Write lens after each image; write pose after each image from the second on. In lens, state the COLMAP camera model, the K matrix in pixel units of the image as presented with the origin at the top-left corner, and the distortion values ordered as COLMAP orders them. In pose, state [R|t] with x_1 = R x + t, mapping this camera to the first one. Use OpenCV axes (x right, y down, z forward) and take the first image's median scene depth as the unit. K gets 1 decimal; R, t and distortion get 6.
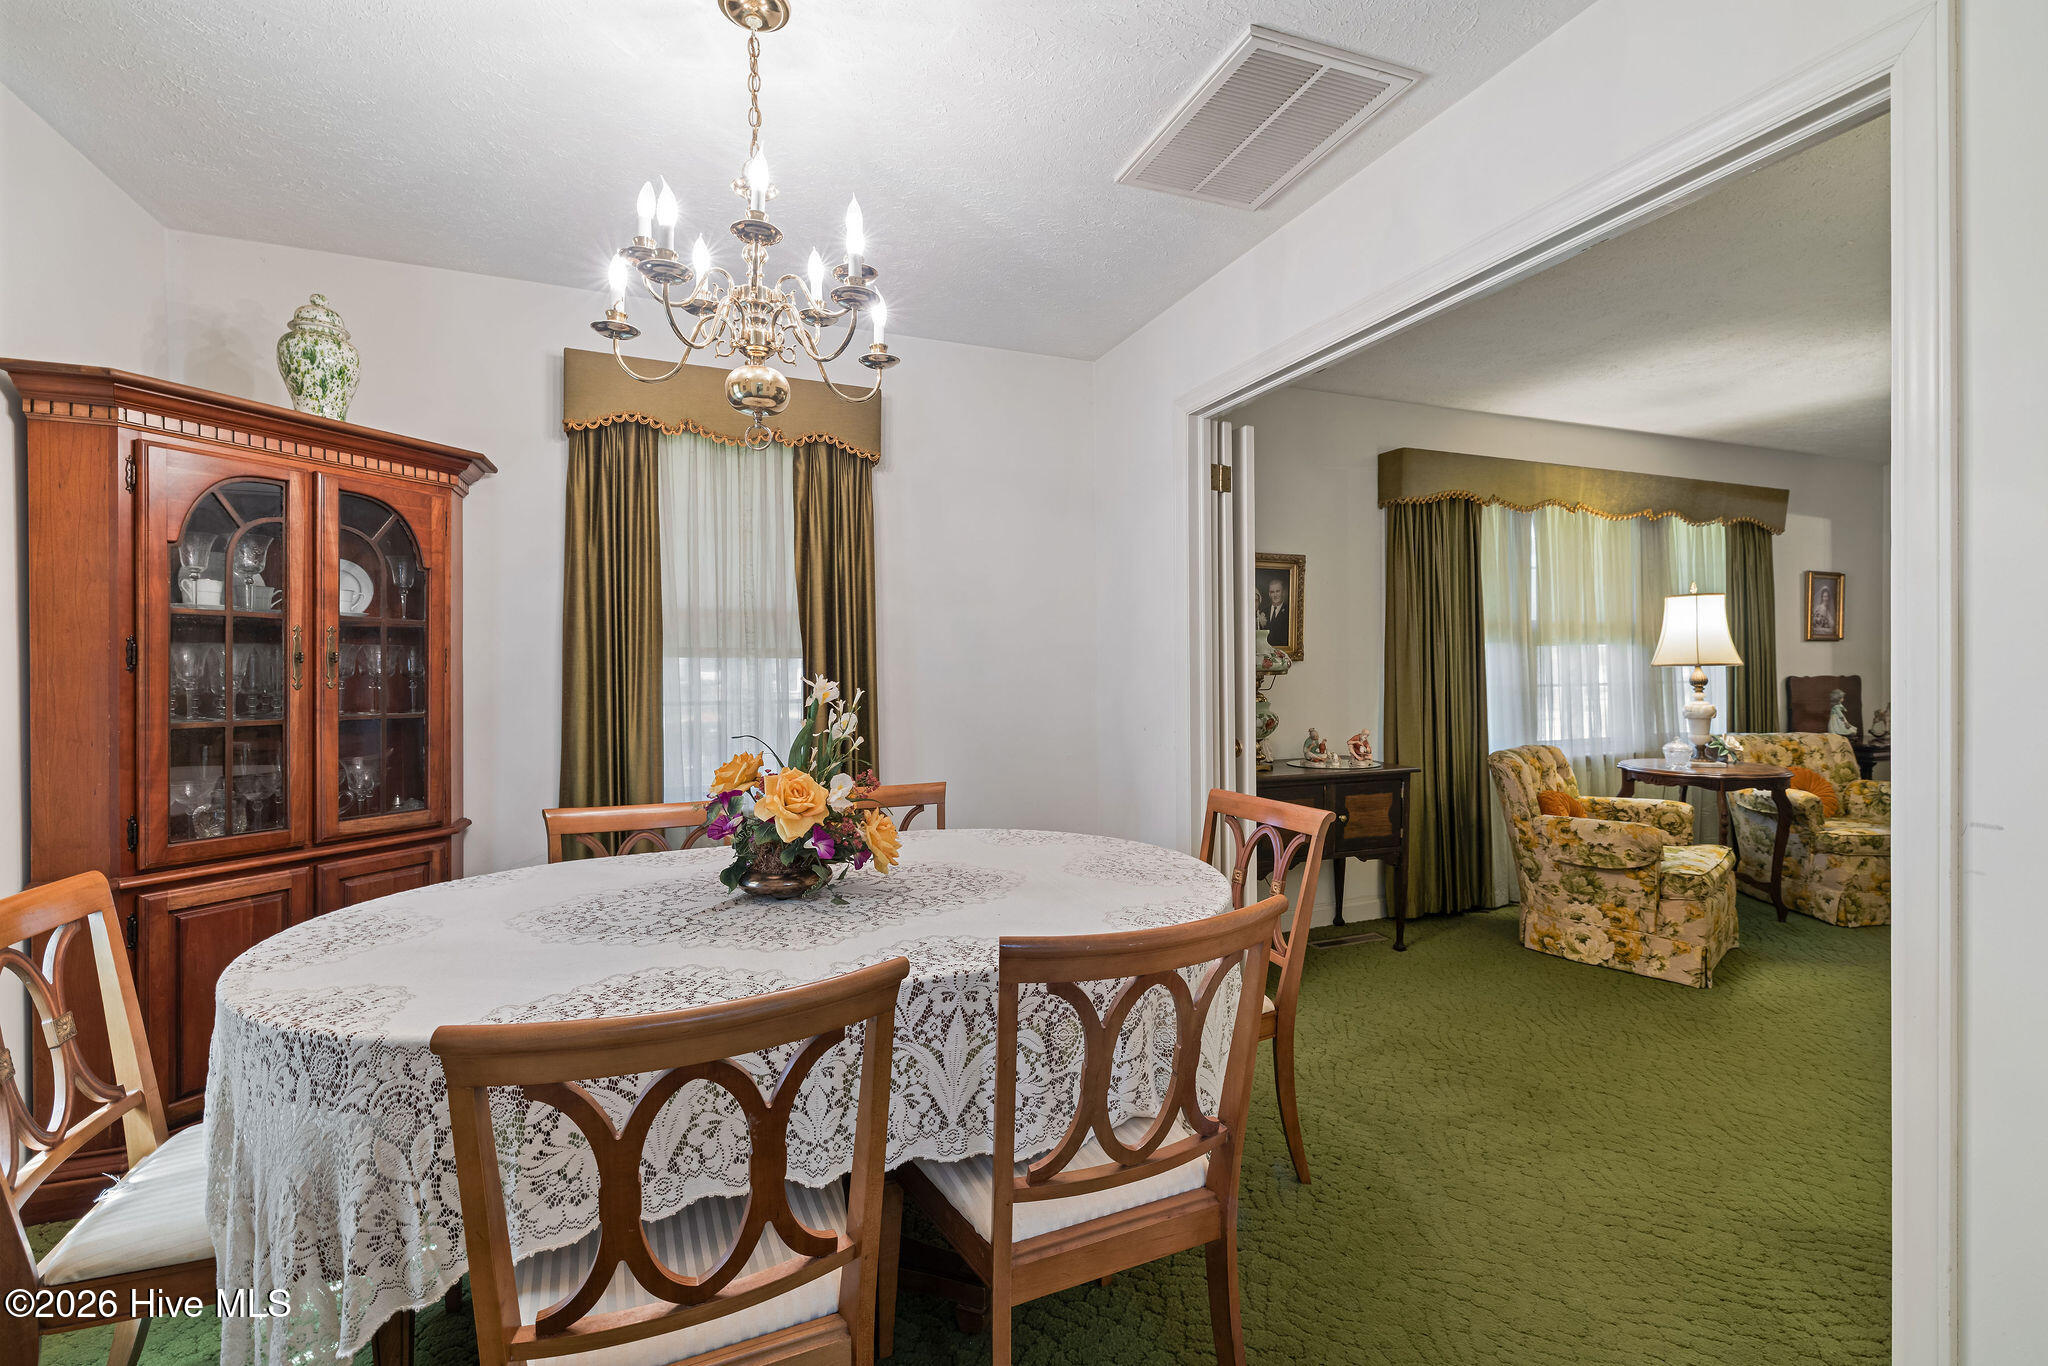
lens RADIAL K [[882.3, 0, 1024.6], [0, 882.3, 676.8], [0, 0, 1]] dist [-0.001211, 0.001632]
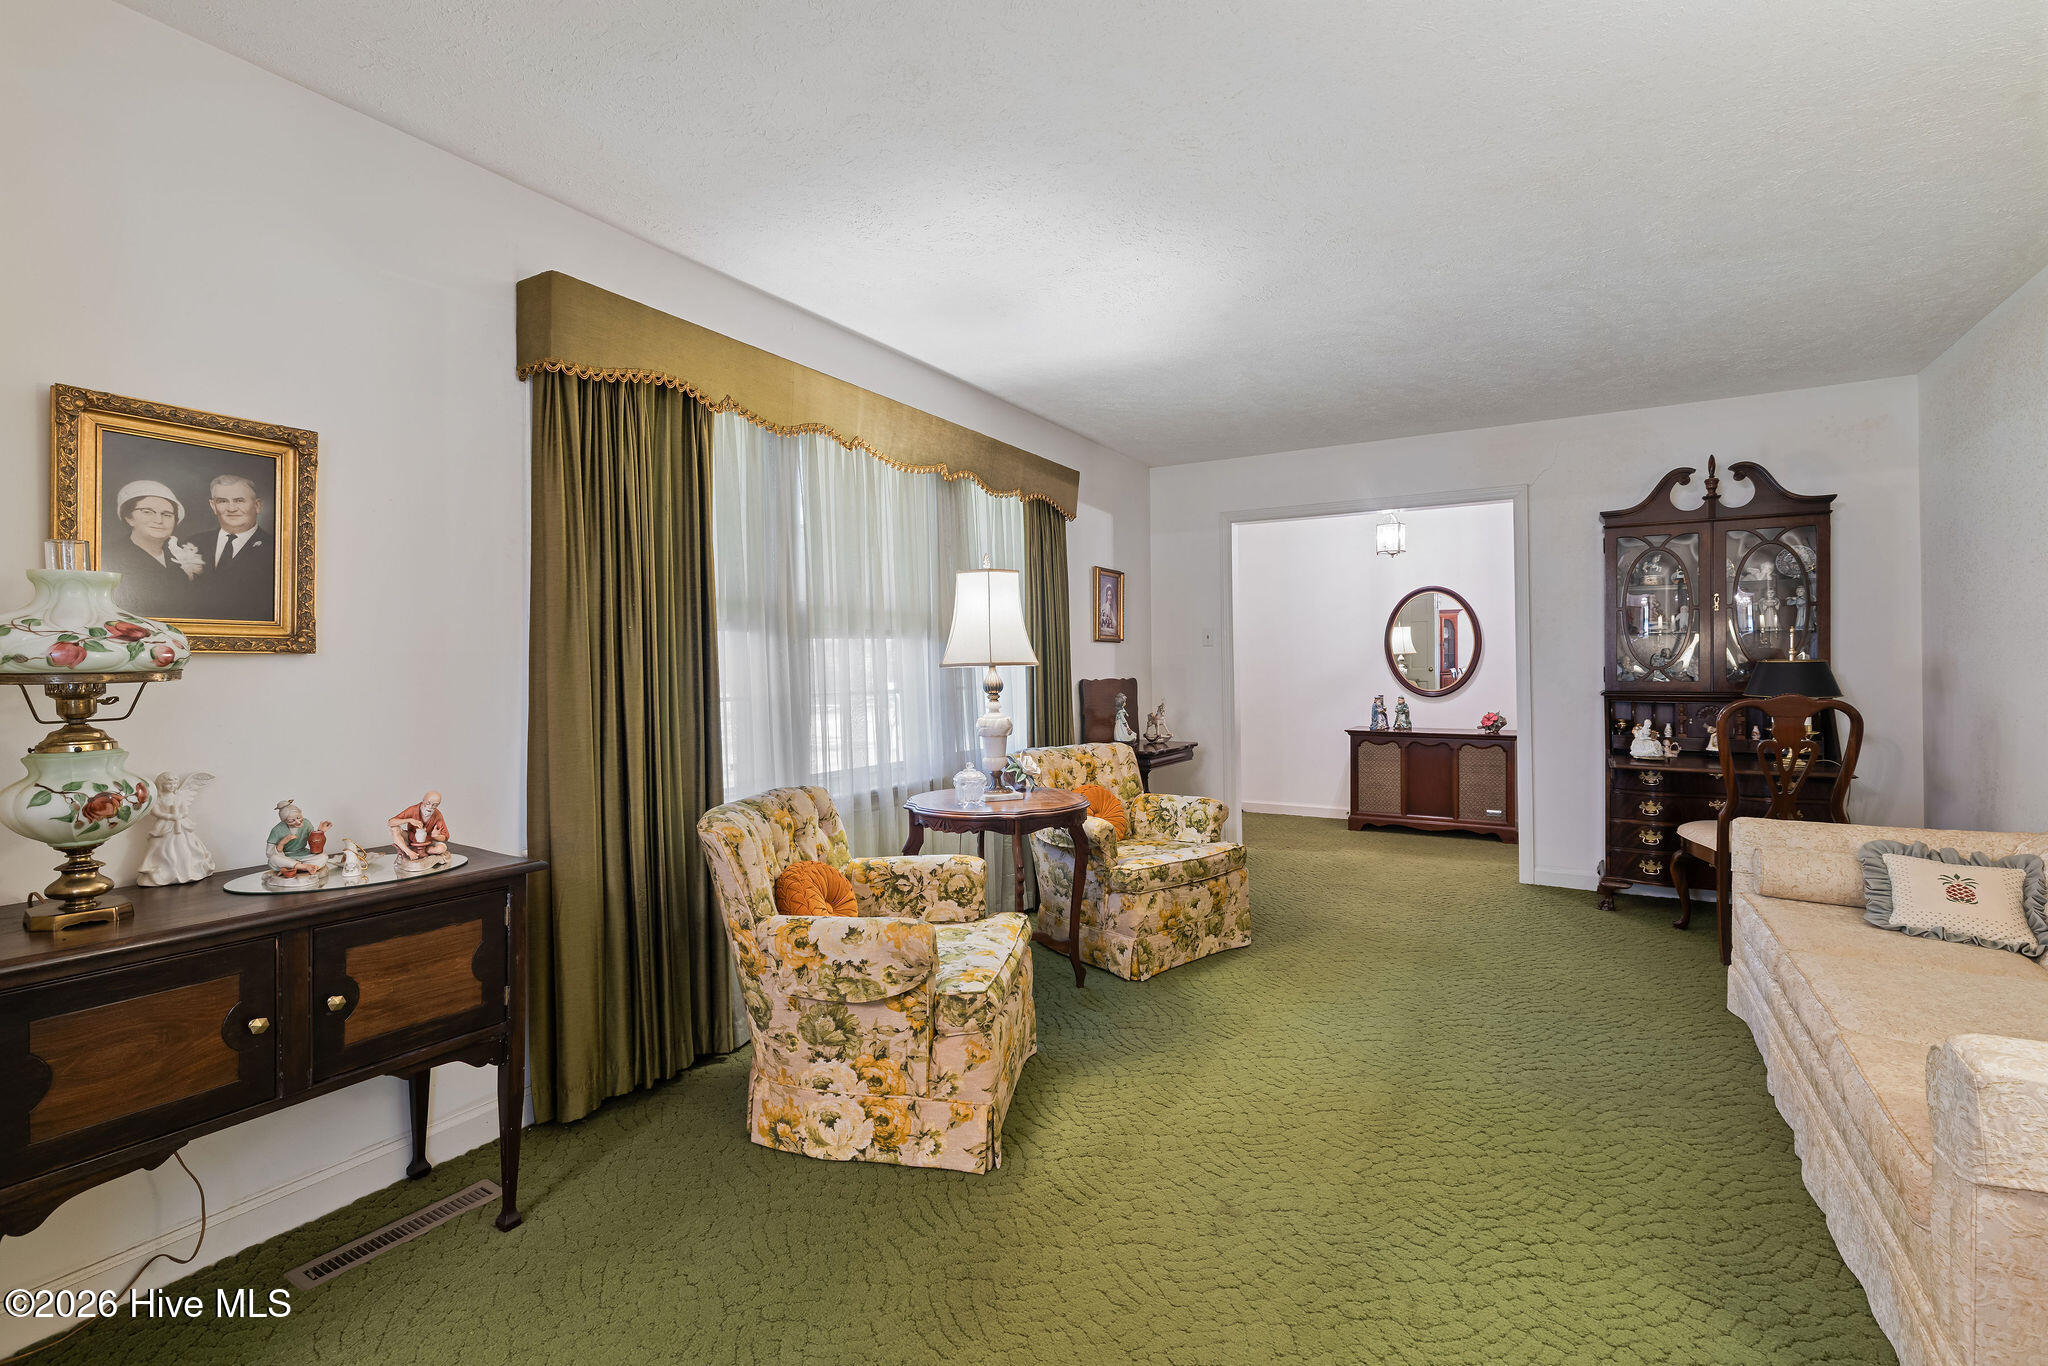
lens RADIAL K [[910.3, 0, 1024.0], [0, 910.3, 683.0], [0, 0, 1]] dist [-0.000867, -0.000047]
pose [[0.793141, -0.009538, 0.608963, 0.327843], [0.011598, 0.999933, 0.000556, 0.002166], [-0.608927, 0.006622, 0.793198, 0.386323]]
